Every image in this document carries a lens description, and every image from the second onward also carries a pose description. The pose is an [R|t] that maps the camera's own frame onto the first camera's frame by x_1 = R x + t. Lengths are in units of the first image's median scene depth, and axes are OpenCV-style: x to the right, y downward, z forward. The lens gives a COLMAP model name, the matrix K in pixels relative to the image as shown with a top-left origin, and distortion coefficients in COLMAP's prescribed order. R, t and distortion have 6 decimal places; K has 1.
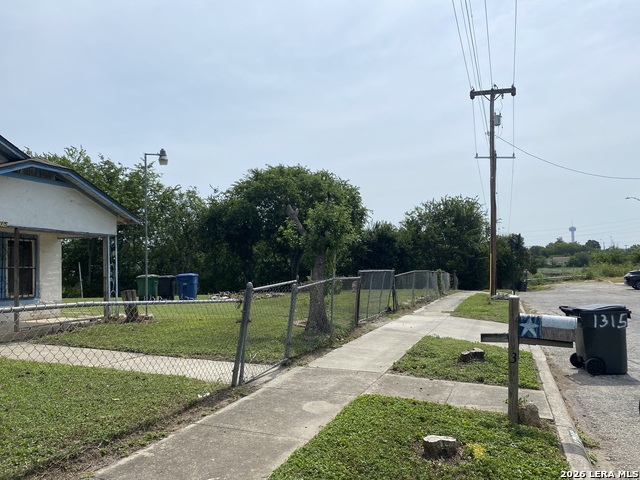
lens RADIAL K [[481.2, 0, 321.2], [0, 481.2, 238.1], [0, 0, 1]] dist [-0.010823, -0.003277]
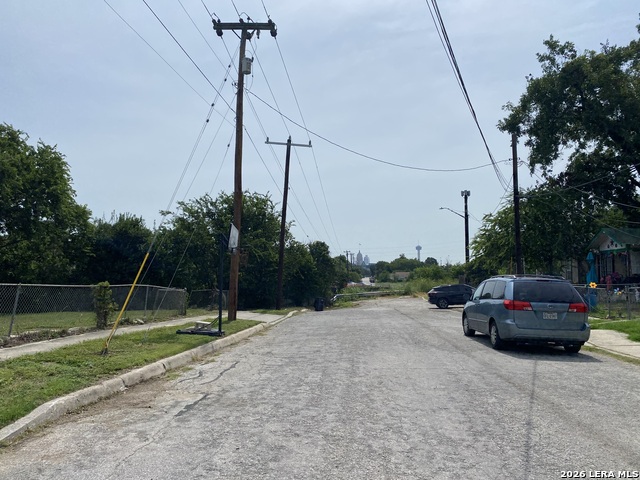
lens RADIAL K [[481.2, 0, 319.3], [0, 481.2, 241.2], [0, 0, 1]] dist [-0.010823, -0.003277]
pose [[0.960232, 0.034346, 0.277083, 0.172326], [-0.028813, 0.999296, -0.024014, 0.011774], [-0.277713, 0.015075, 0.960546, 0.190676]]
